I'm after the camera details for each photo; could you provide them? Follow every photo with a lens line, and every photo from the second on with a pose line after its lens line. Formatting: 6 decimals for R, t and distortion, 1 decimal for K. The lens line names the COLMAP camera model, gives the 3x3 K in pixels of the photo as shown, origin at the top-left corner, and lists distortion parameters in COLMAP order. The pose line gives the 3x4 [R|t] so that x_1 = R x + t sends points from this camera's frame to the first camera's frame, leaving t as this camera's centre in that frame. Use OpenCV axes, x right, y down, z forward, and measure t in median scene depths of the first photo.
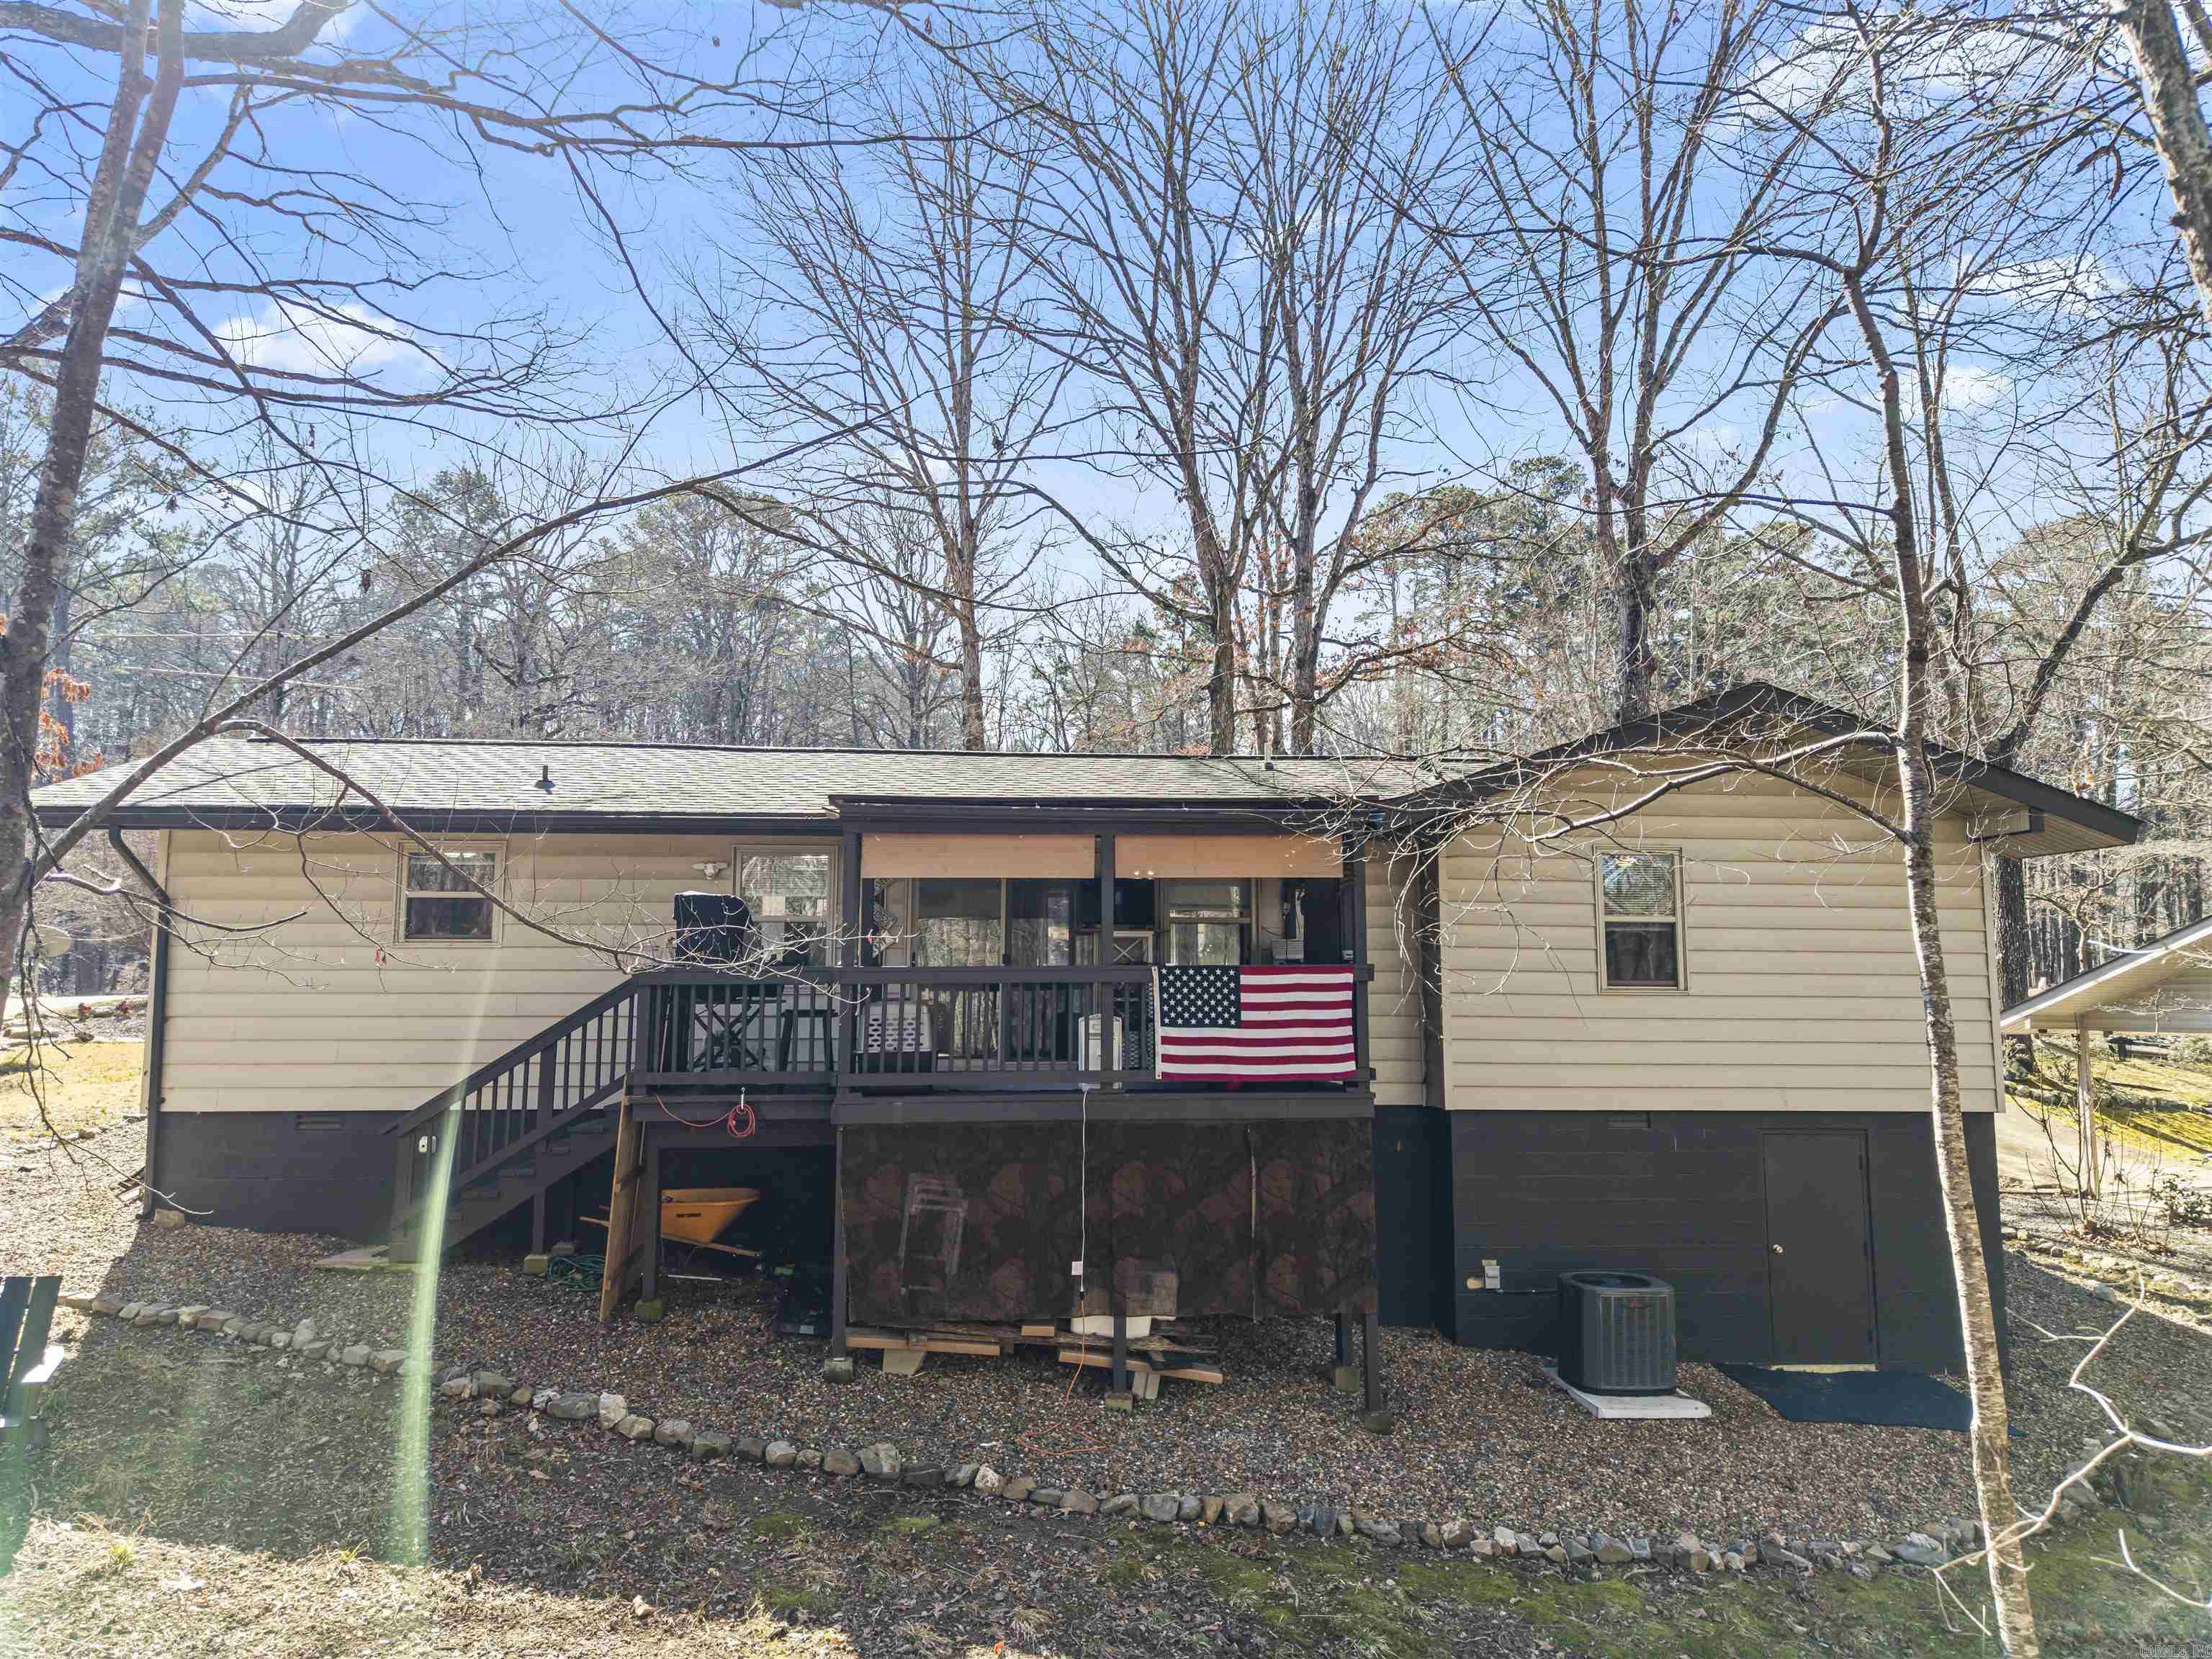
lens RADIAL K [[1462.6, 0, 1110.2], [0, 1462.6, 816.0], [0, 0, 1]] dist [0.003762, -0.008269]
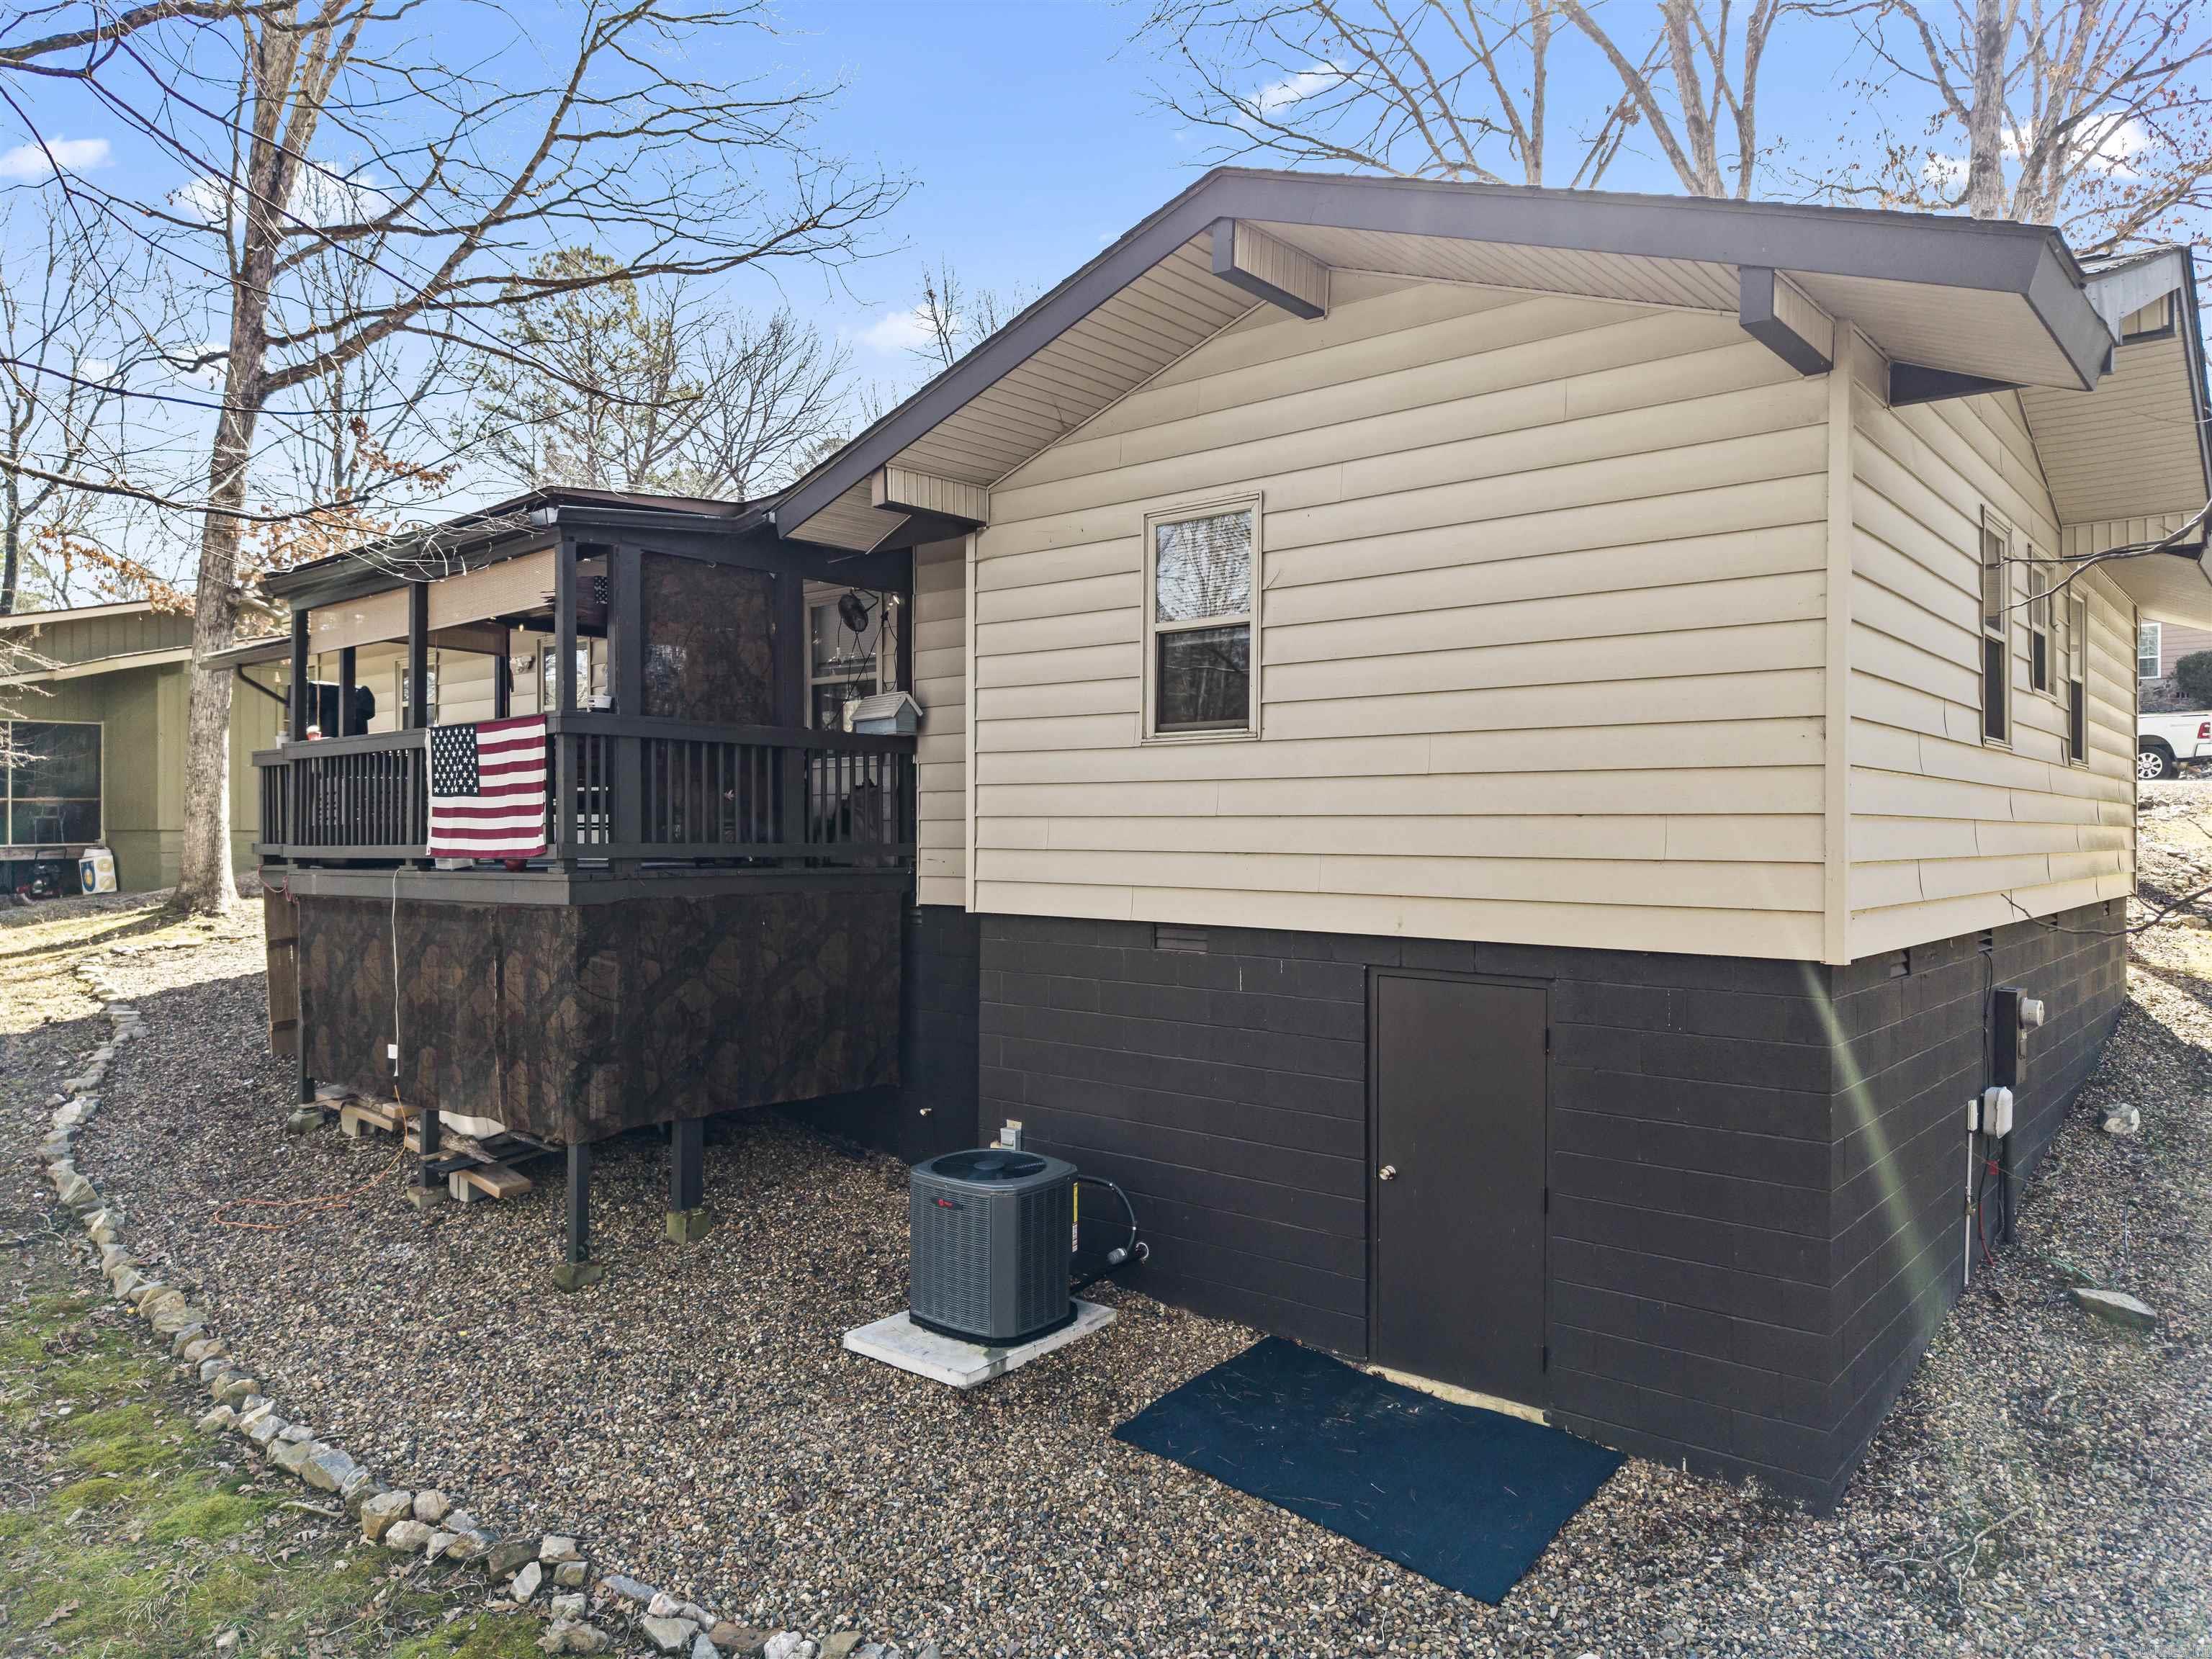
lens RADIAL K [[1455.7, 0, 1106.0], [0, 1455.7, 829.5], [0, 0, 1]] dist [0.007193, -0.002499]
pose [[0.718957, -0.007851, -0.695010, 0.829767], [0.089178, 0.992714, 0.081037, 0.113446], [0.689310, -0.120242, 0.714419, 0.569327]]
